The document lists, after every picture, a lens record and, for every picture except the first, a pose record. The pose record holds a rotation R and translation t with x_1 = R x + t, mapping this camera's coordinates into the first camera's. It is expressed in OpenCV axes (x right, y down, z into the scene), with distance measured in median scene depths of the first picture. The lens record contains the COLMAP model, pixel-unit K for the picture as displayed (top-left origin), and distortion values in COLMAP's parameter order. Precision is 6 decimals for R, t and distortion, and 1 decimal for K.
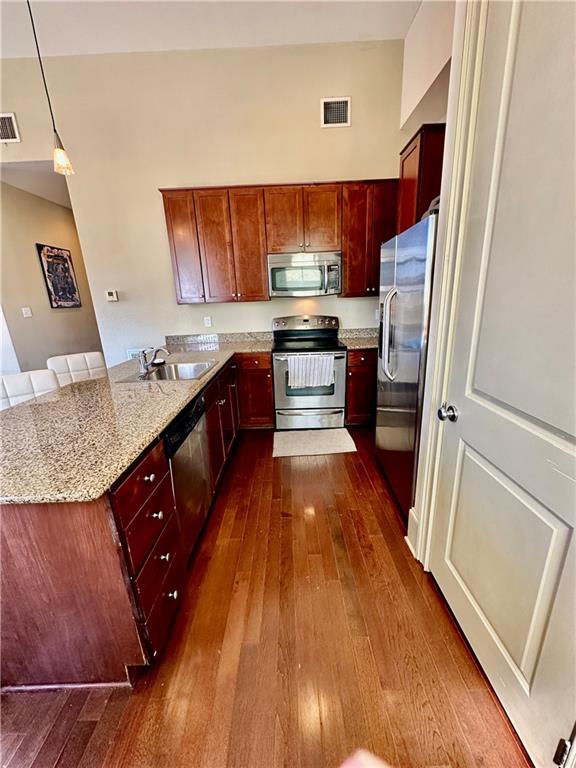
lens RADIAL K [[306.4, 0, 287.2], [0, 306.4, 384.5], [0, 0, 1]] dist [0.000368, 0.000997]
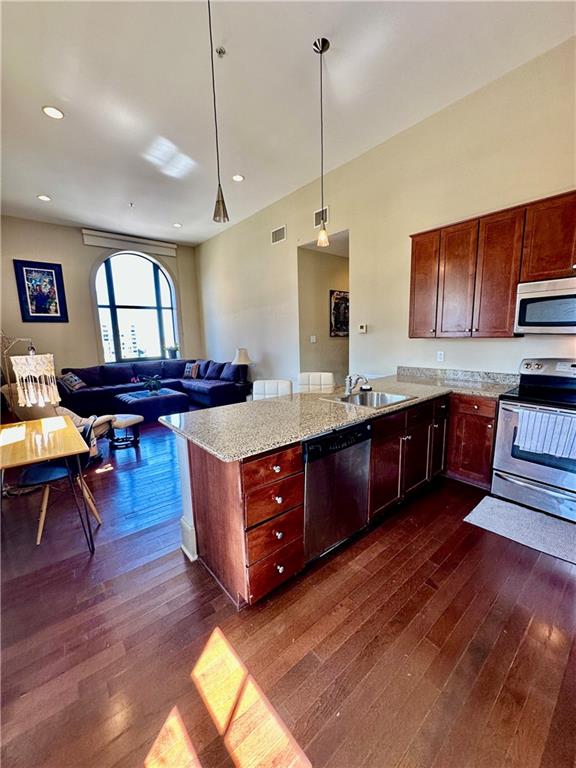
lens RADIAL K [[306.4, 0, 289.7], [0, 306.4, 385.0], [0, 0, 1]] dist [0.000368, 0.000997]
pose [[0.645569, 0.152143, -0.748394, 0.199796], [-0.215788, 0.976362, 0.012348, -0.030694], [0.732582, 0.153523, 0.663140, 0.032686]]
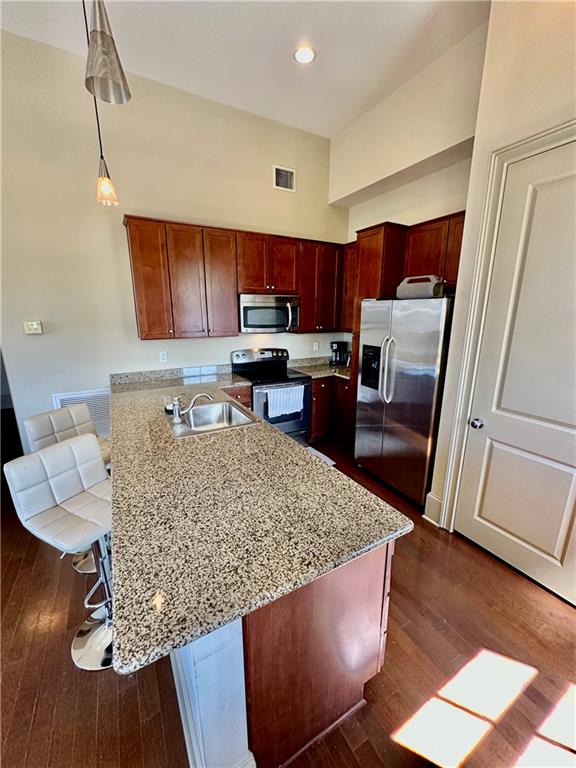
lens RADIAL K [[306.4, 0, 286.4], [0, 306.4, 386.2], [0, 0, 1]] dist [0.000368, 0.000997]
pose [[0.872153, -0.076415, 0.483229, -0.457763], [0.101760, 0.994459, -0.026403, -0.064445], [-0.478533, 0.072201, 0.875096, 0.026266]]
